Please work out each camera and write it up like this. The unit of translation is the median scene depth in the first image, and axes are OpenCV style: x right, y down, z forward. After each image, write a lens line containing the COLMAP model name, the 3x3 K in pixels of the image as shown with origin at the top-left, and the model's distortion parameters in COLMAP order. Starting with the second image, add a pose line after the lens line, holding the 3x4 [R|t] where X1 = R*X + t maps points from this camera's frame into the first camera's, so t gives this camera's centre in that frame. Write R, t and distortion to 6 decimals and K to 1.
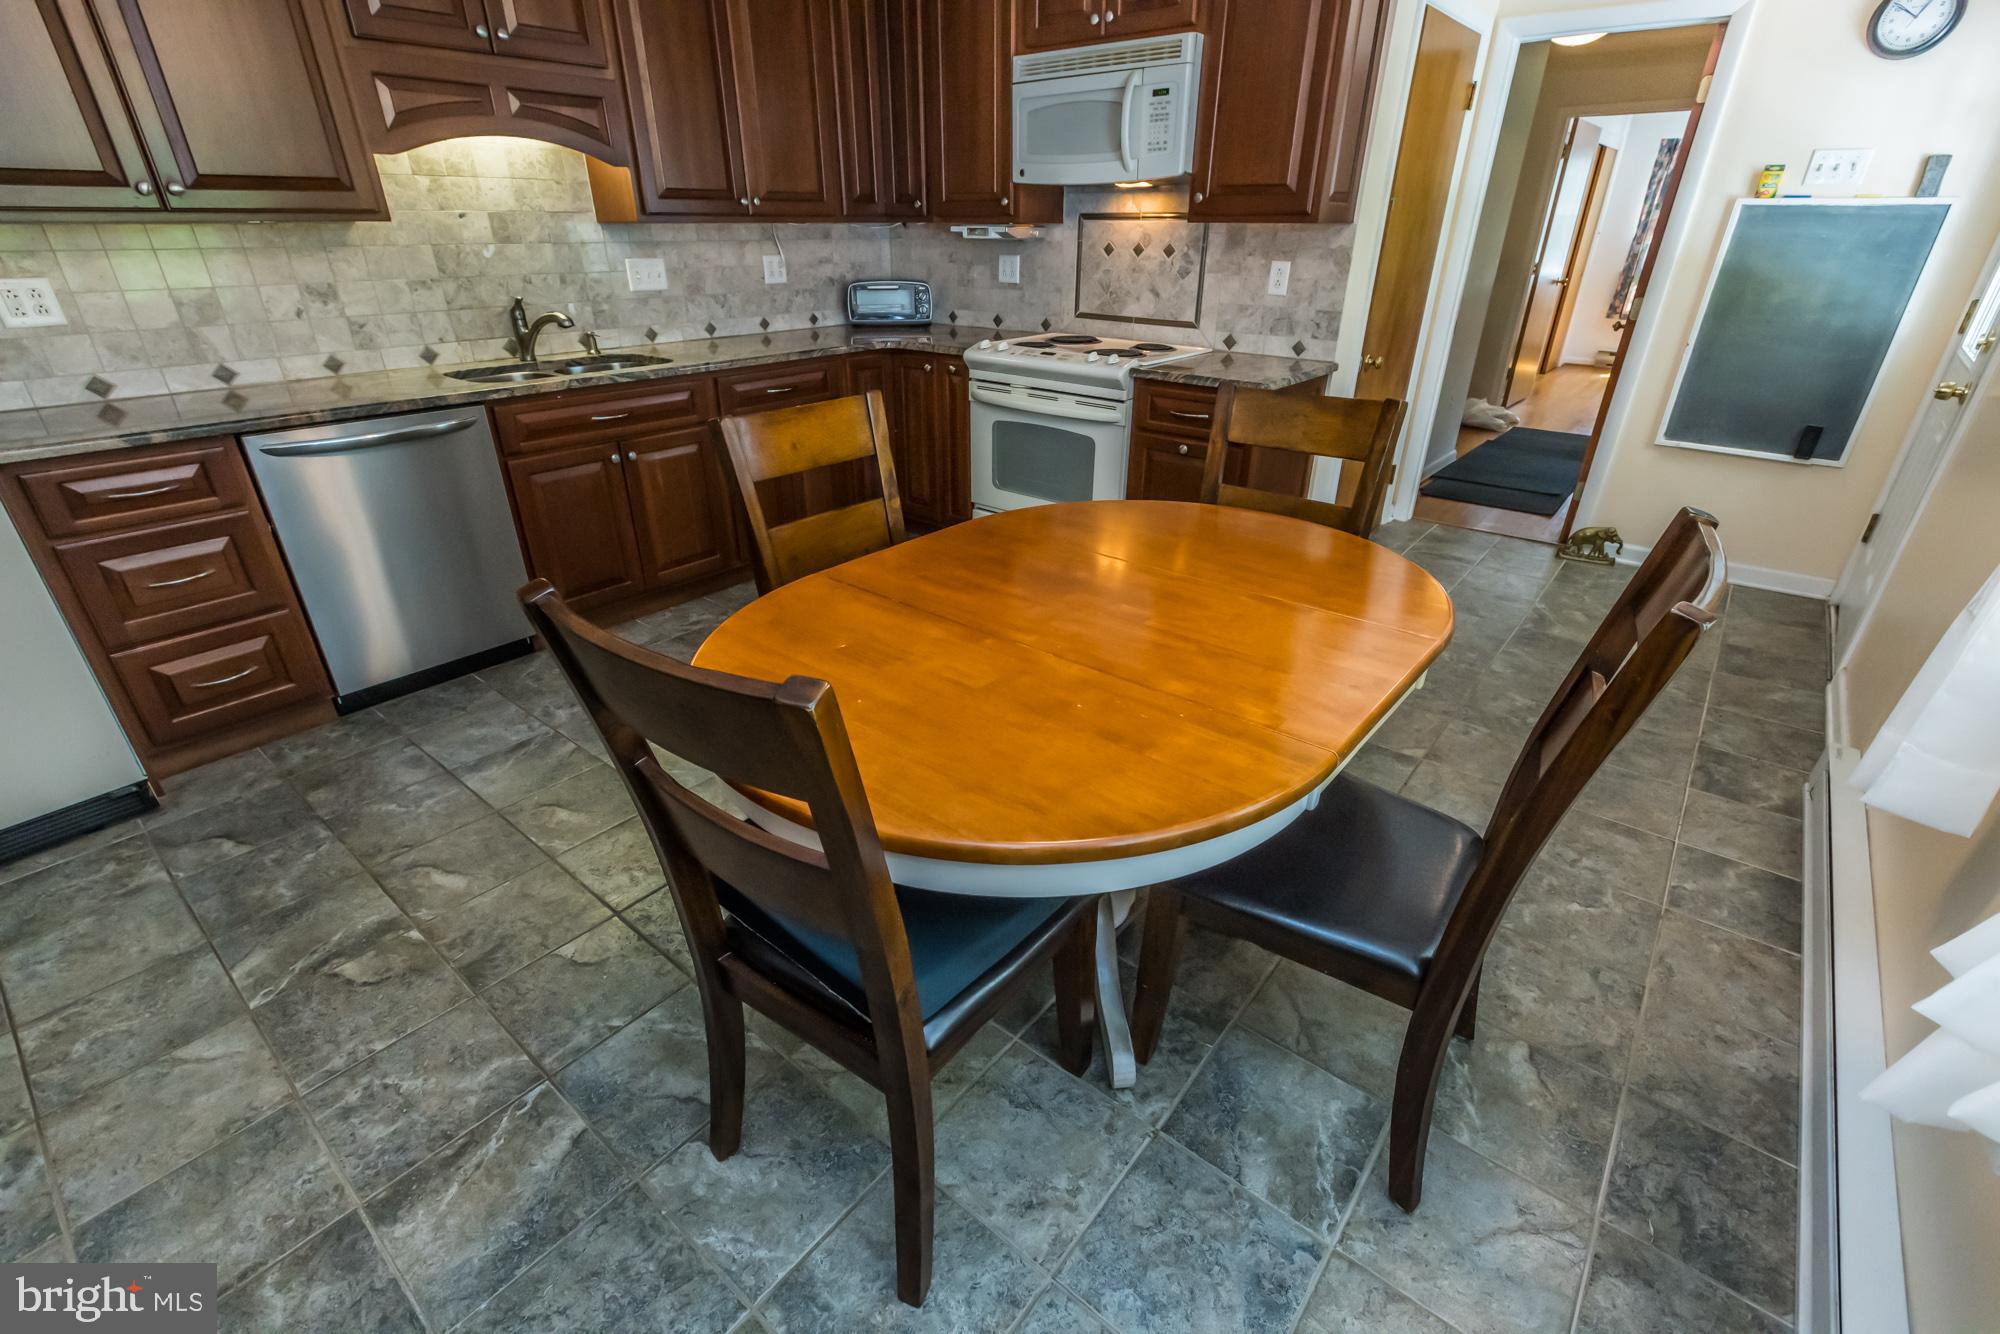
lens RADIAL K [[883.2, 0, 999.0], [0, 883.2, 670.2], [0, 0, 1]] dist [0.001905, -0.000255]
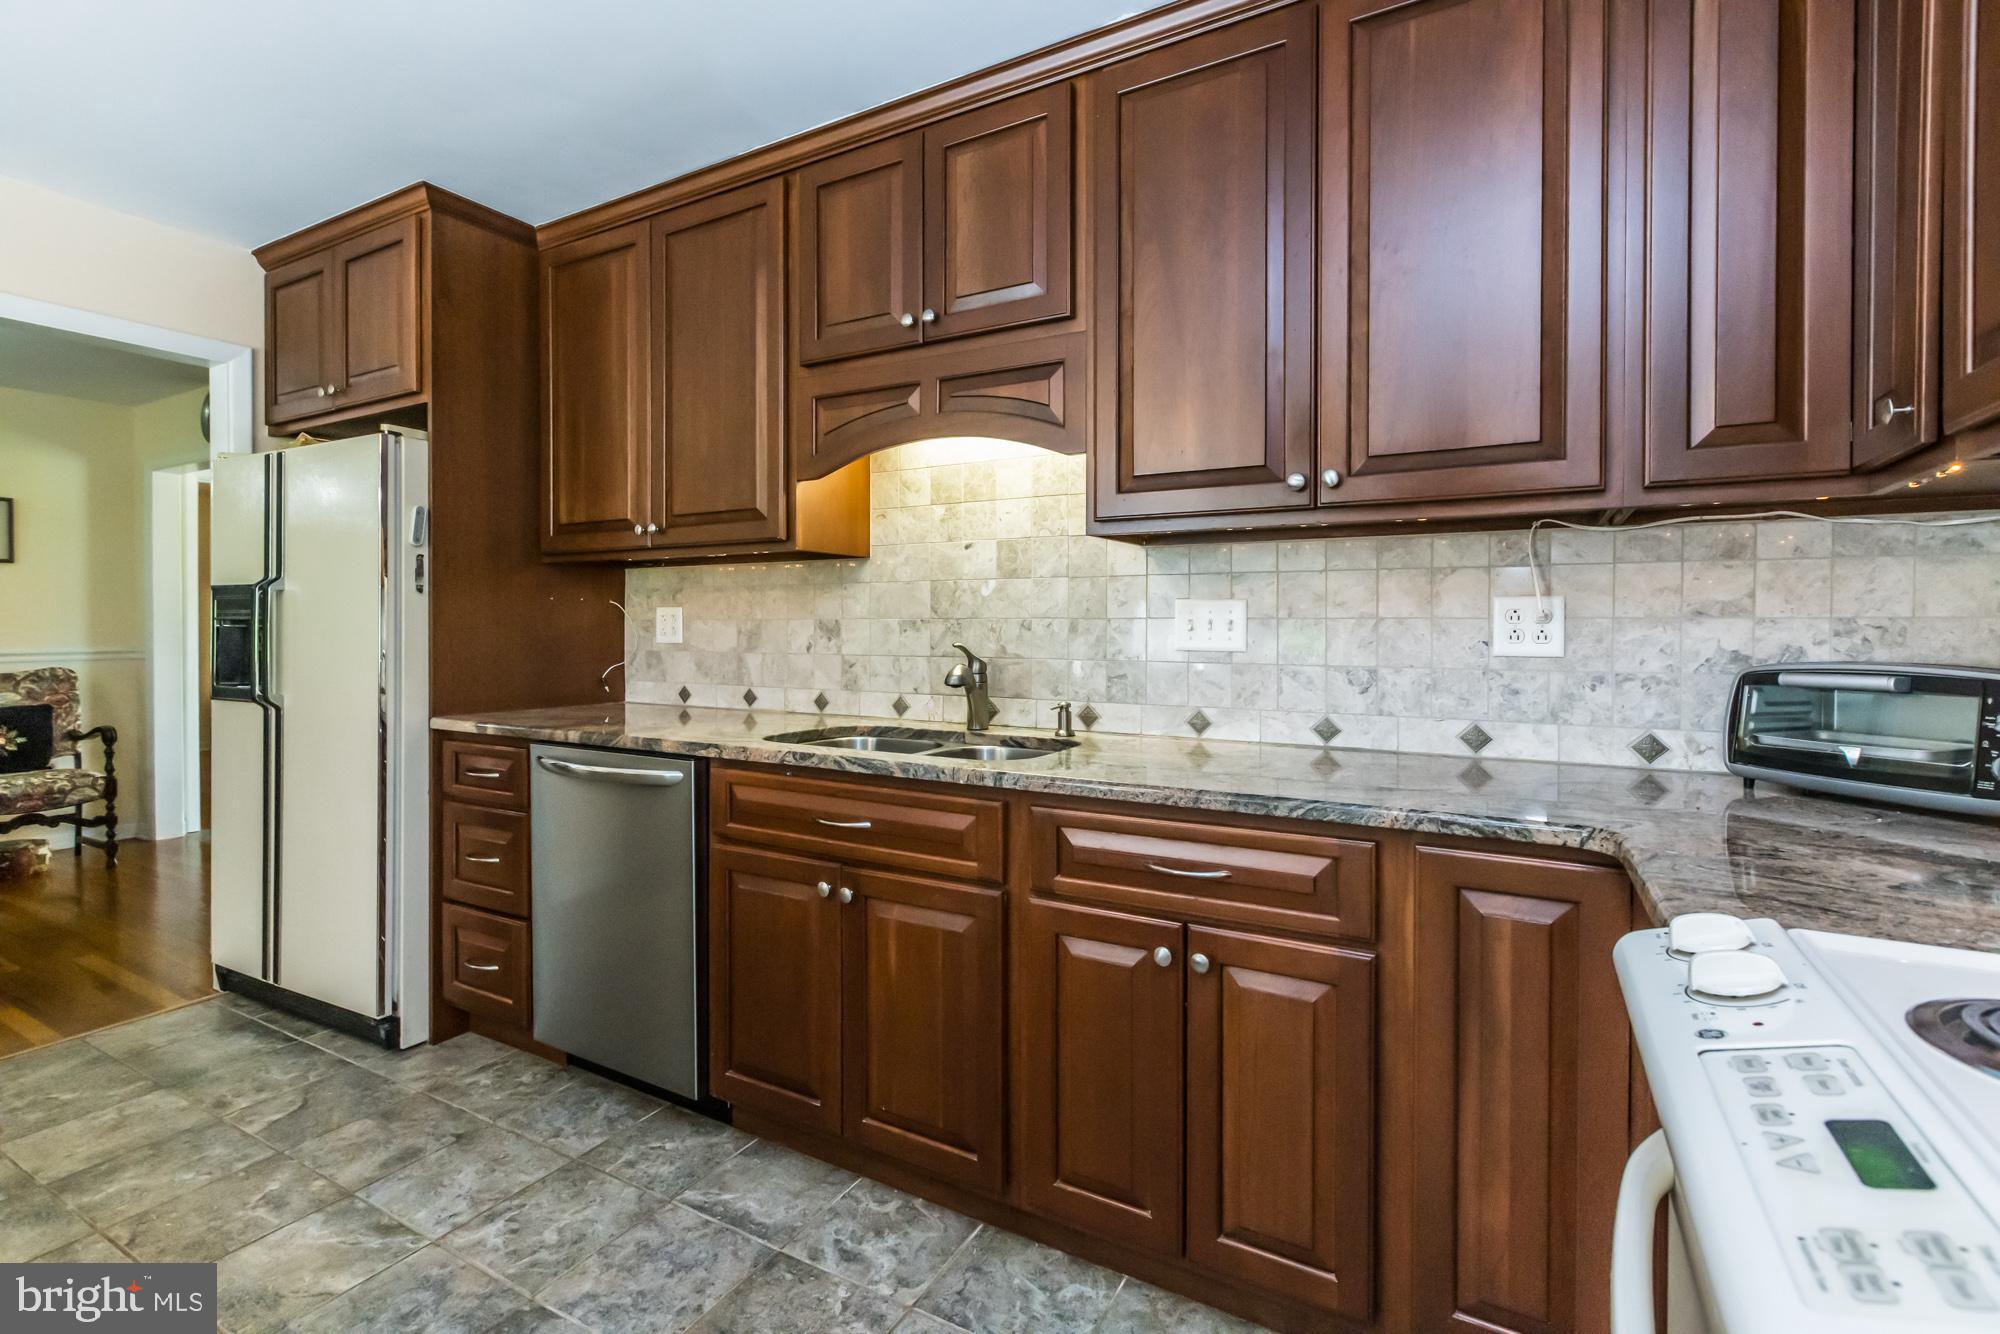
lens RADIAL K [[905.8, 0, 1009.2], [0, 905.8, 635.4], [0, 0, 1]] dist [-0.000841, -0.000050]
pose [[0.183717, 0.008238, -0.982945, 0.166934], [-0.447091, 0.891246, -0.076094, -0.376308], [0.875419, 0.453445, 0.167420, 0.877370]]
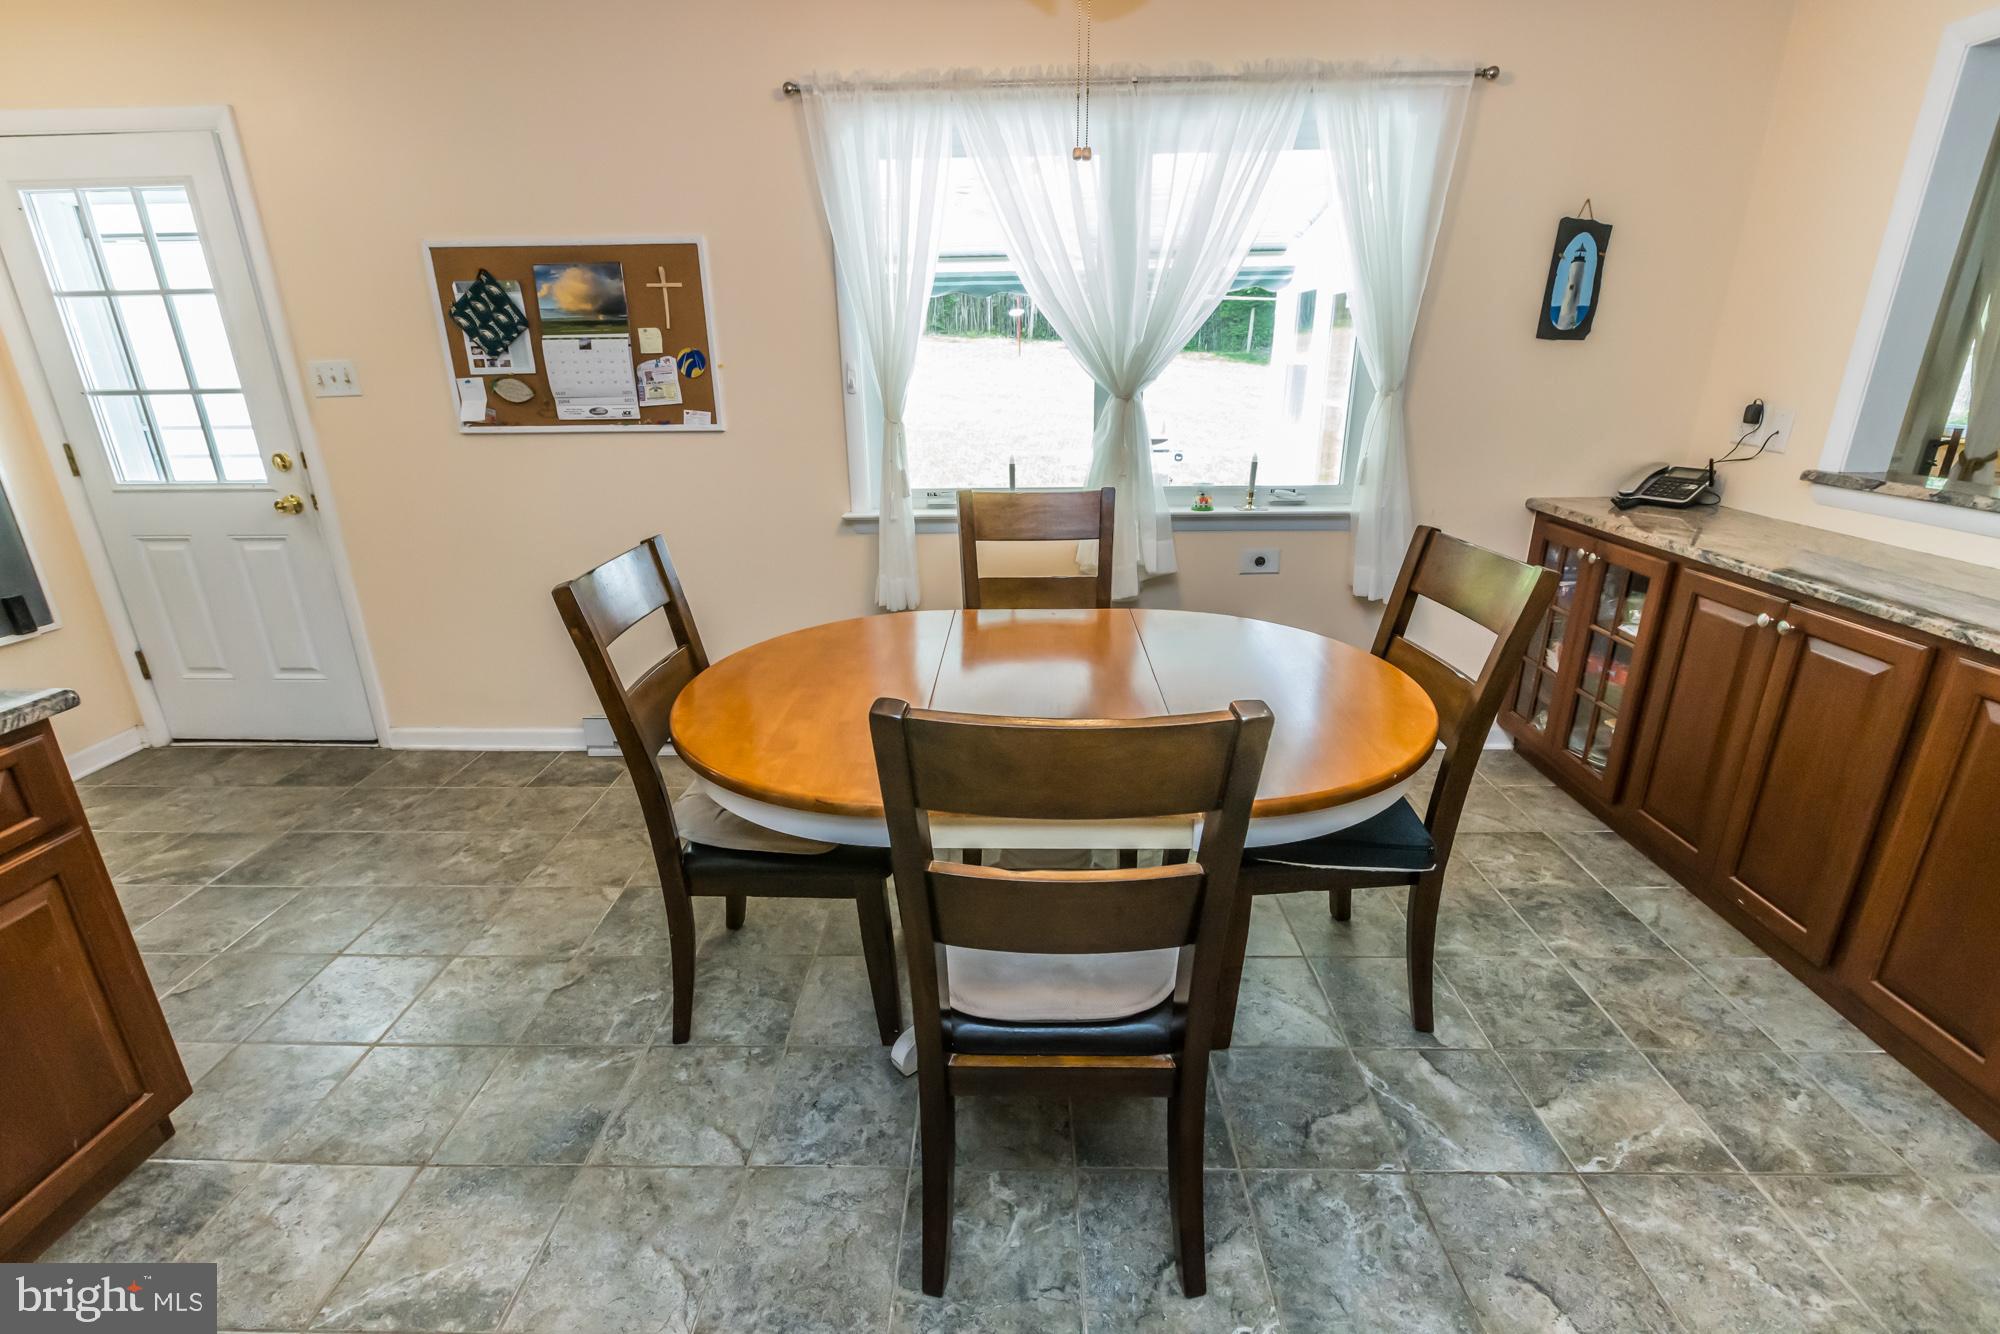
lens RADIAL K [[893.6, 0, 1000.0], [0, 893.6, 667.0], [0, 0, 1]] dist [0.001195, 0.000311]
pose [[-0.617578, -0.256820, 0.743398, -0.350669], [0.366850, 0.742014, 0.561103, -0.377907], [-0.695714, 0.619240, -0.364037, 0.723076]]
